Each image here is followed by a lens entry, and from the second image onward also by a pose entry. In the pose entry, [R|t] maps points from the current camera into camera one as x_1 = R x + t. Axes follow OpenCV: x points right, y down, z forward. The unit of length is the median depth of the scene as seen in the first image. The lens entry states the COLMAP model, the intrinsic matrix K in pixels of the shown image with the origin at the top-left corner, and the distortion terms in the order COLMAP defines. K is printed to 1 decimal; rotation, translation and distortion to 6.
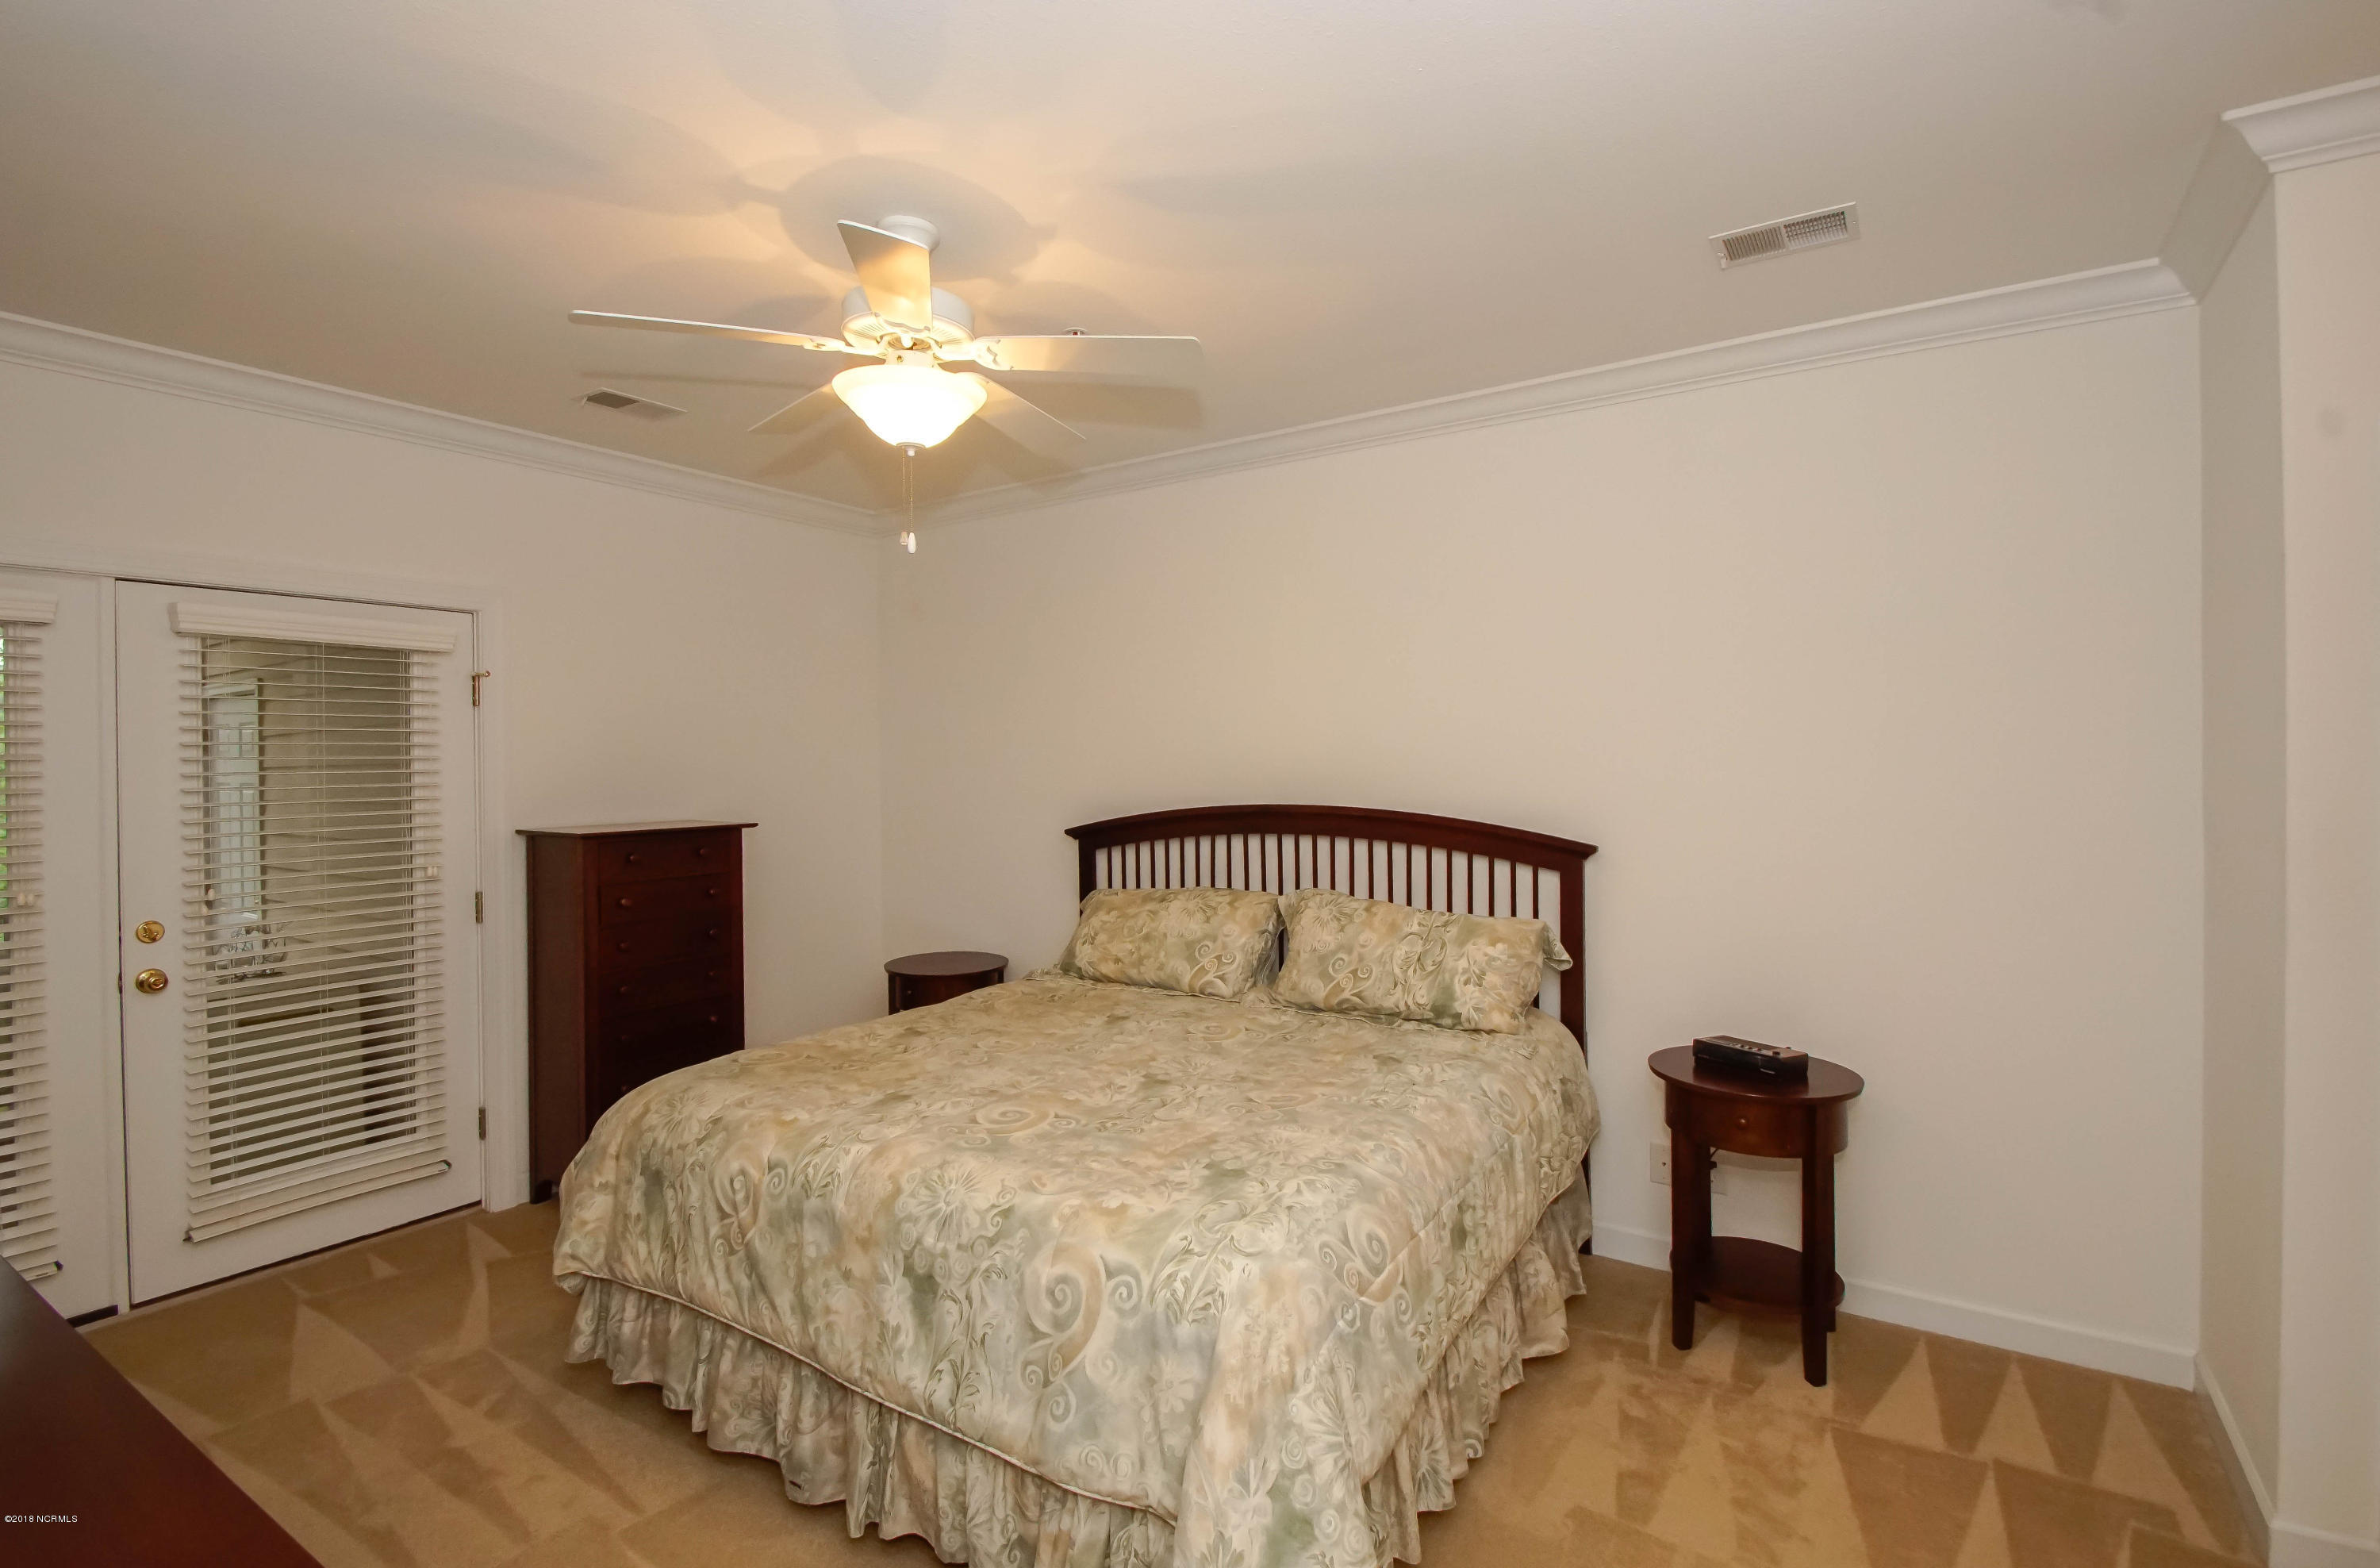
lens RADIAL K [[1114.8, 0, 1179.9], [0, 1114.8, 734.4], [0, 0, 1]] dist [-0.002509, -0.000475]
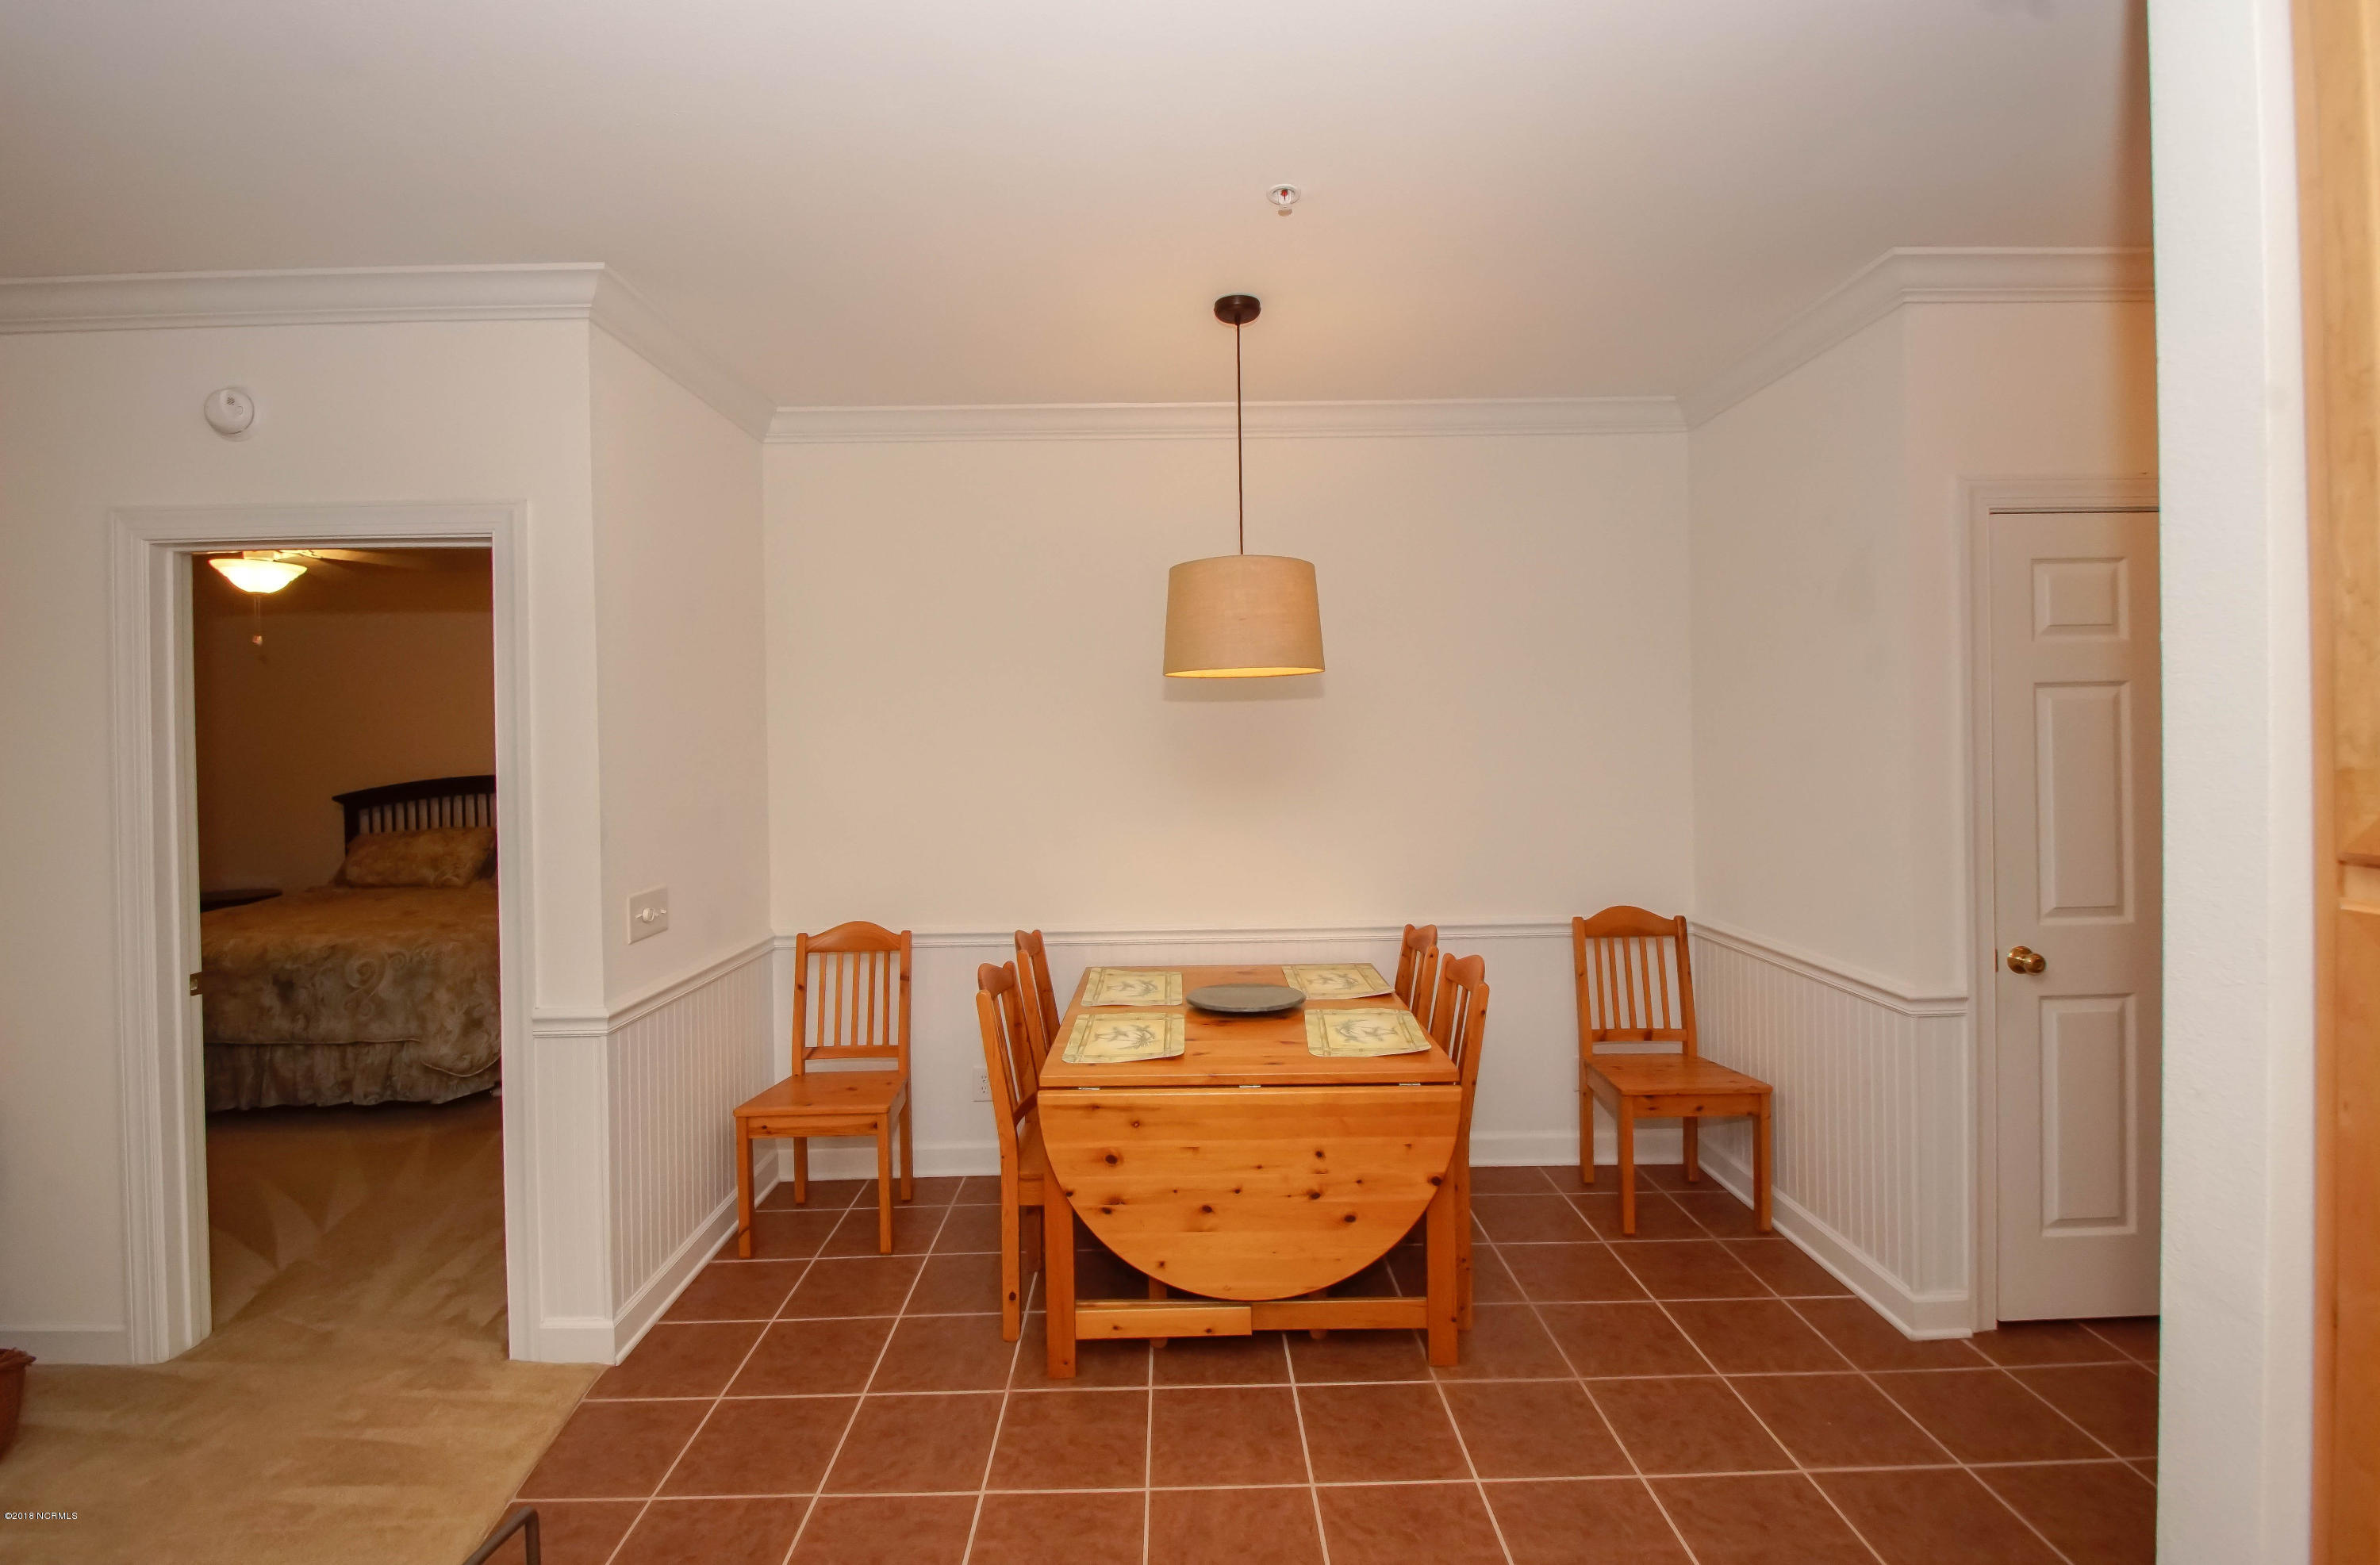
lens RADIAL K [[1114.6, 0, 1179.9], [0, 1114.6, 732.9], [0, 0, 1]] dist [-0.002509, -0.000475]
pose [[0.831404, -0.008908, 0.555598, 0.023999], [0.001544, 0.999905, 0.013720, -0.036820], [-0.555667, -0.010549, 0.831338, -1.811960]]
